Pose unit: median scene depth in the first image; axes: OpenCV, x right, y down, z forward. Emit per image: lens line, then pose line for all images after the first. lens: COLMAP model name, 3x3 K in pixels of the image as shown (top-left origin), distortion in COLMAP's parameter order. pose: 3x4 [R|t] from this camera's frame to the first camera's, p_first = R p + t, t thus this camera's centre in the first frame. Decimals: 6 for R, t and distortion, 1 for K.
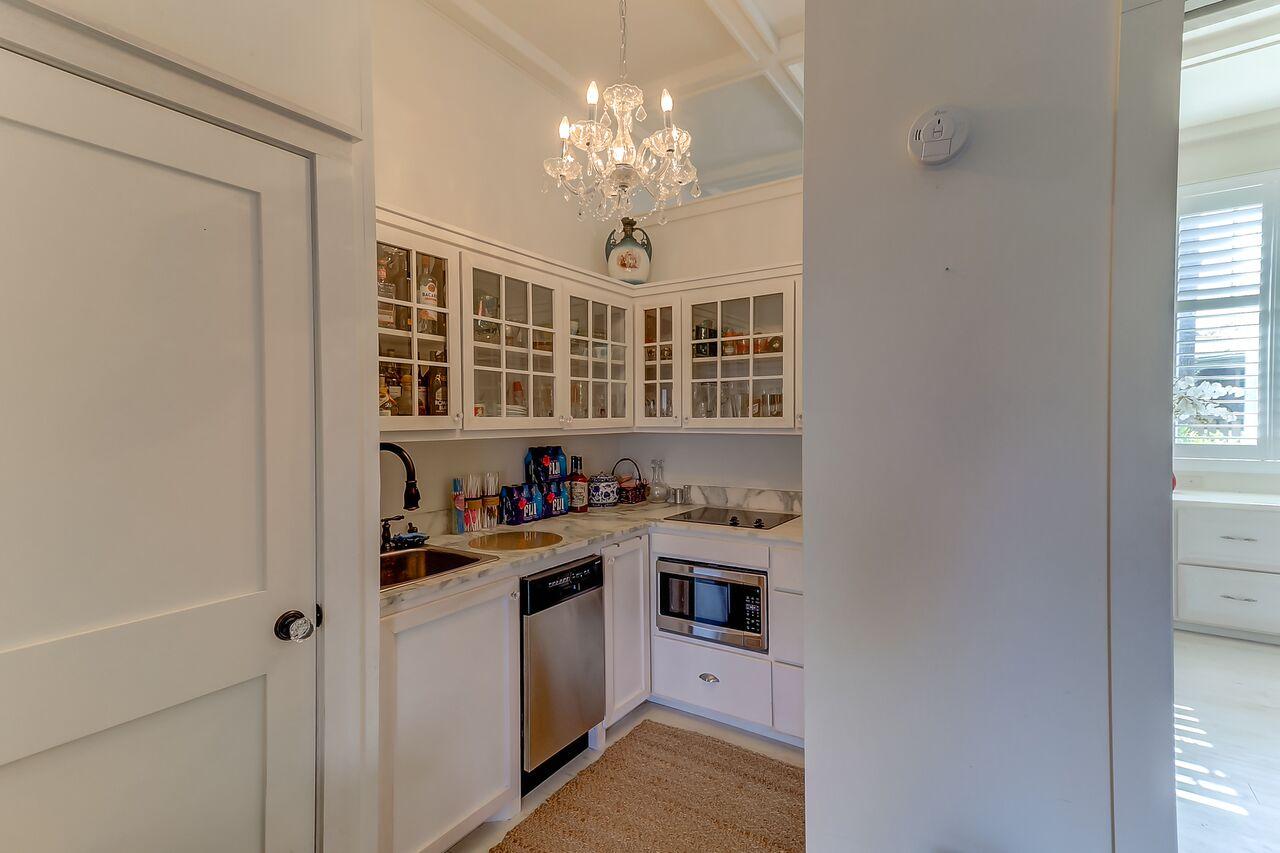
lens RADIAL K [[583.4, 0, 638.2], [0, 583.4, 422.4], [0, 0, 1]] dist [-0.000004, -0.000037]
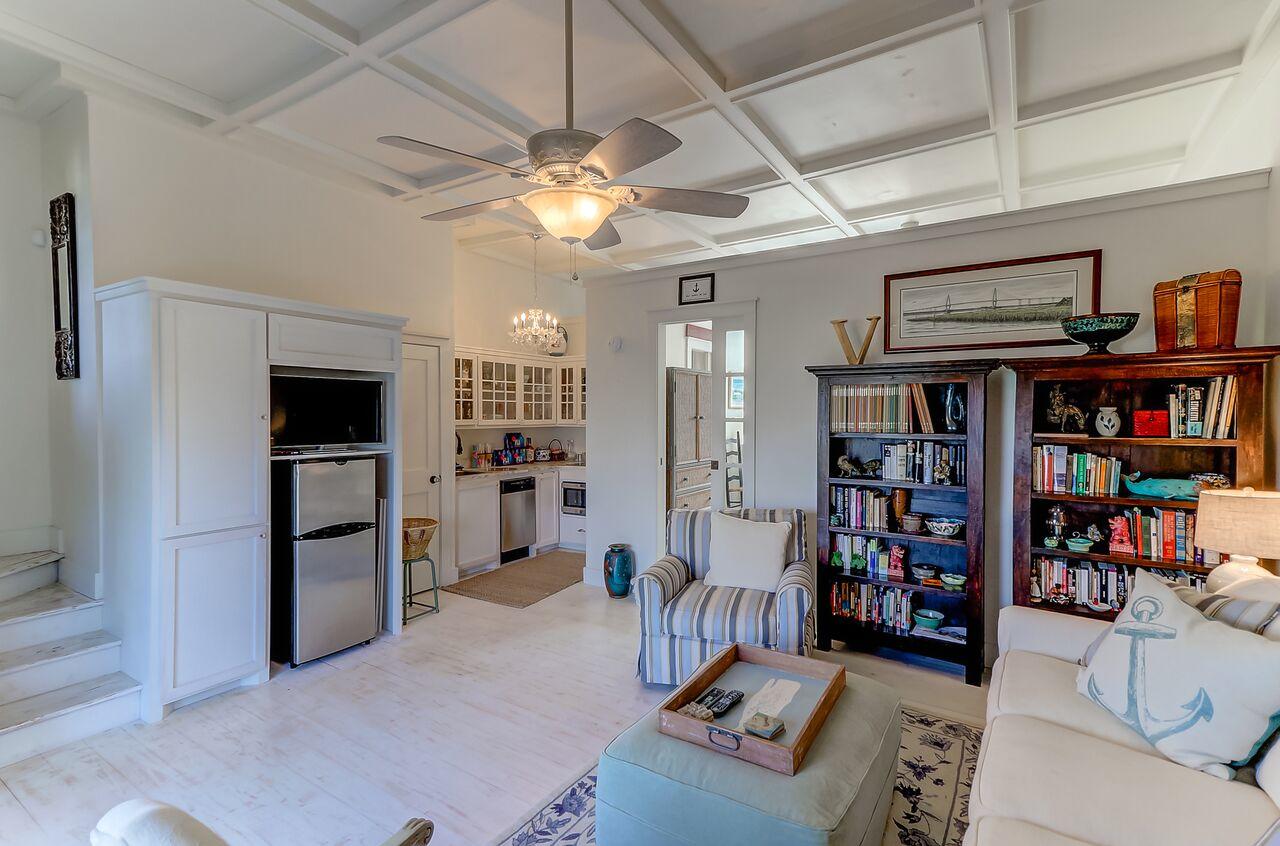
lens RADIAL K [[593.9, 0, 642.4], [0, 593.9, 424.9], [0, 0, 1]] dist [-0.000148, 0.000007]
pose [[0.999886, 0.003256, 0.014765, 0.311498], [-0.003408, 0.999941, 0.010292, -0.013077], [-0.014731, -0.010341, 0.999838, -1.318171]]
